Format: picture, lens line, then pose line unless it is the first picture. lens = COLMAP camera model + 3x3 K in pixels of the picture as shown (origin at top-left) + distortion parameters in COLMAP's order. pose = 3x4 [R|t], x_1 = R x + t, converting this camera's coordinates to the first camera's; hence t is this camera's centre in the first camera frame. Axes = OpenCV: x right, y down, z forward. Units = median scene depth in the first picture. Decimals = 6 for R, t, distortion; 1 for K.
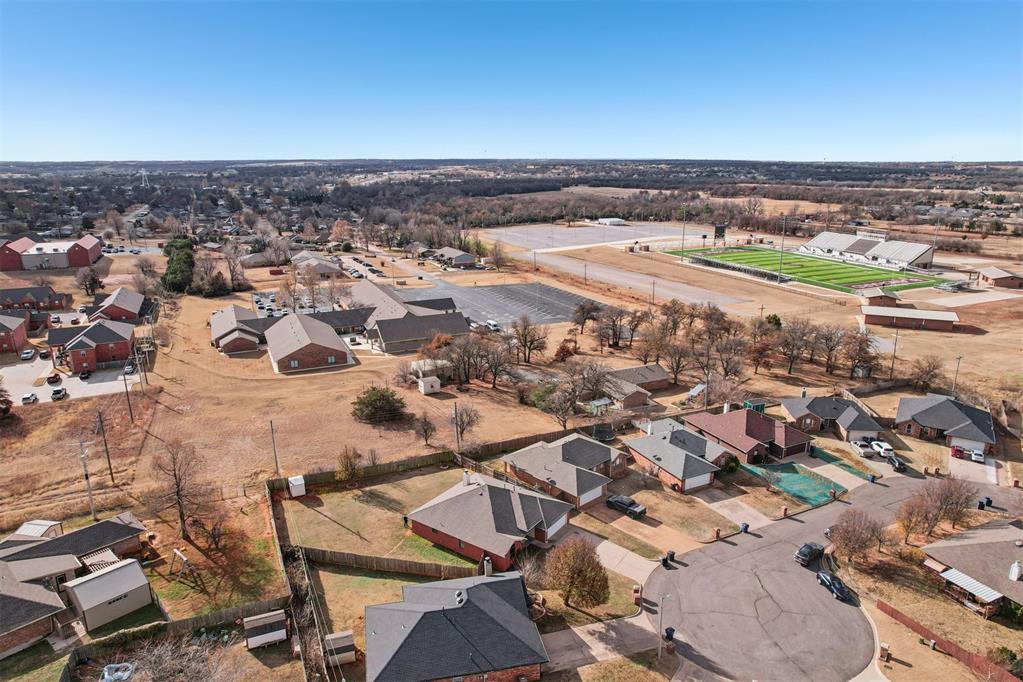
lens RADIAL K [[655.6, 0, 525.9], [0, 655.6, 340.9], [0, 0, 1]] dist [-0.069048, 0.048471]
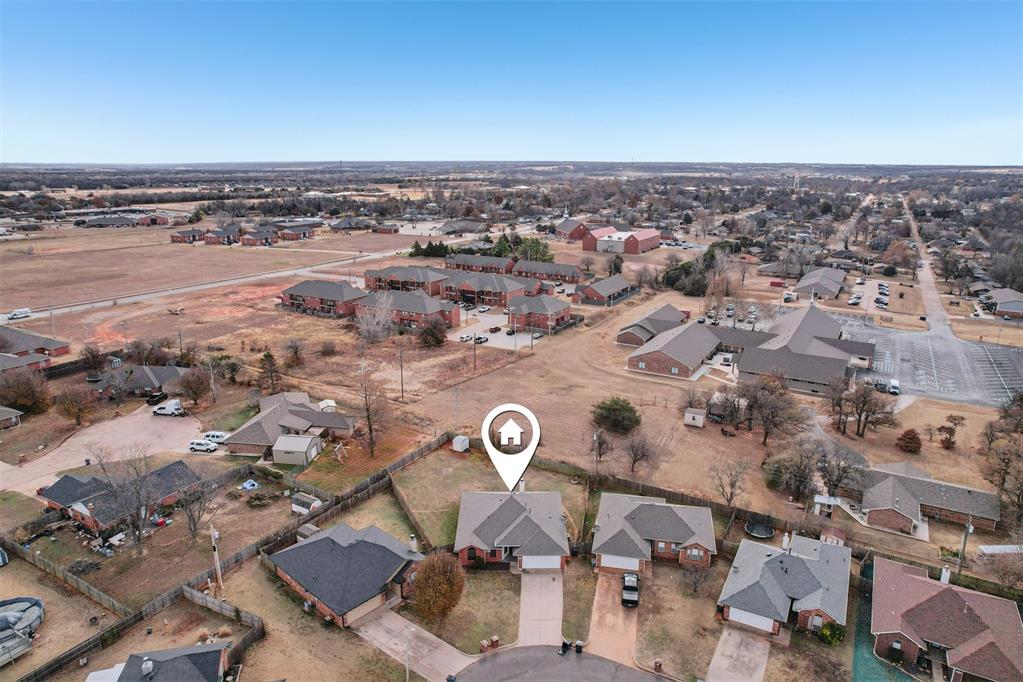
lens RADIAL K [[655.6, 0, 525.9], [0, 655.6, 340.9], [0, 0, 1]] dist [-0.069048, 0.048471]
pose [[0.572480, 0.220921, -0.789596, 0.461182], [-0.224654, 0.968427, 0.108076, -0.092791], [0.788542, 0.115514, 0.604035, 0.203339]]
